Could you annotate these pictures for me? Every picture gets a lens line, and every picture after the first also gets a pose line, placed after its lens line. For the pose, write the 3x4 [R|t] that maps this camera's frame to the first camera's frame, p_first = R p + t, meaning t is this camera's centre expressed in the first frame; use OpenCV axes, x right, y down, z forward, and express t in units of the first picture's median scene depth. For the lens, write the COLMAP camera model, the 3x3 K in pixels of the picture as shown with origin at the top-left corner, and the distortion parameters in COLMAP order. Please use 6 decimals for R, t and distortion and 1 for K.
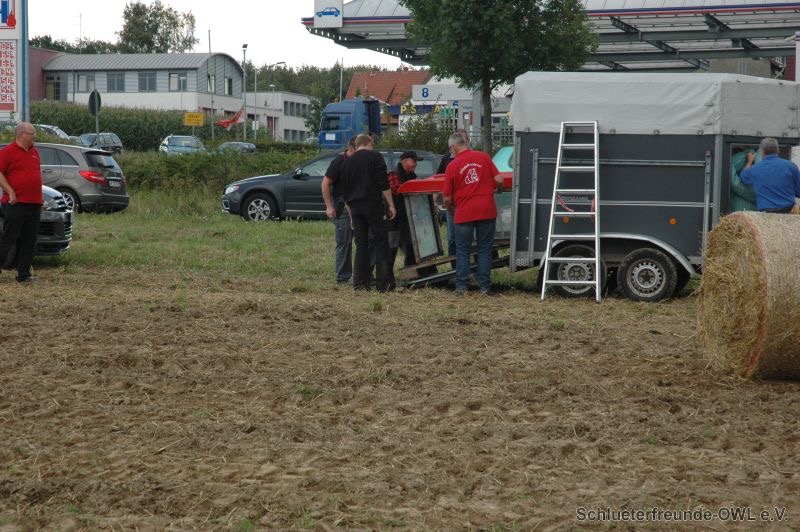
lens RADIAL K [[2004.6, 0, 400.0], [0, 2004.6, 266.0], [0, 0, 1]] dist [0.830039, -10.836423]
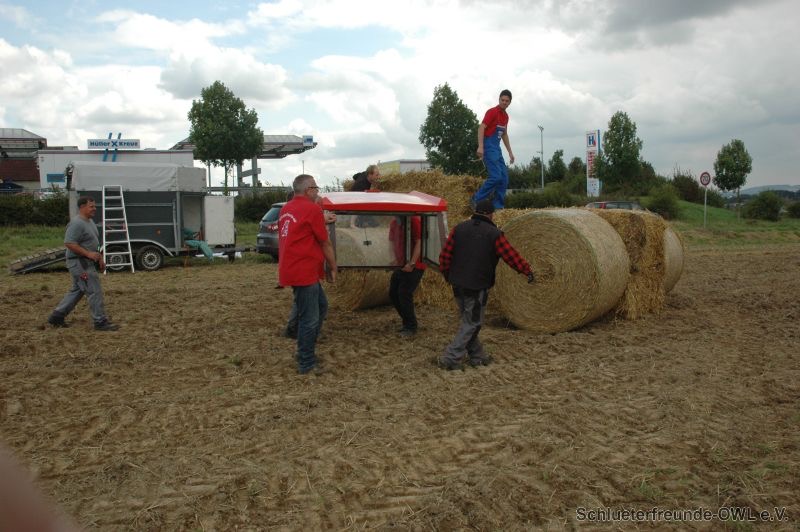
lens RADIAL K [[701.2, 0, 400.0], [0, 701.2, 266.0], [0, 0, 1]] dist [-0.150298, 0.214680]
pose [[0.735816, -0.082297, 0.672163, -0.168494], [0.051418, 0.996512, 0.065721, -0.021135], [-0.675227, -0.013798, 0.737481, 0.293184]]
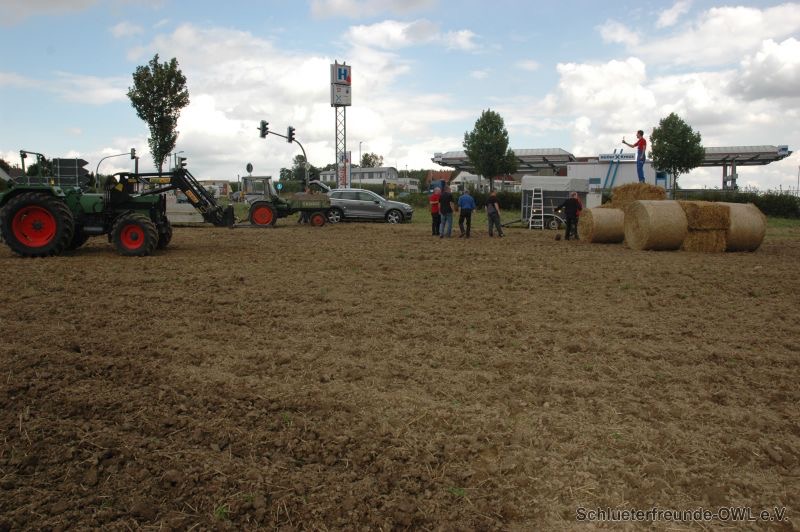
lens RADIAL K [[602.1, 0, 408.7], [0, 602.1, 254.1], [0, 0, 1]] dist [-0.170494, 0.156794]
pose [[0.998685, -0.003500, -0.051146, -0.118551], [0.005593, 0.999150, 0.040836, 0.015334], [0.050960, -0.041069, 0.997856, -0.272011]]
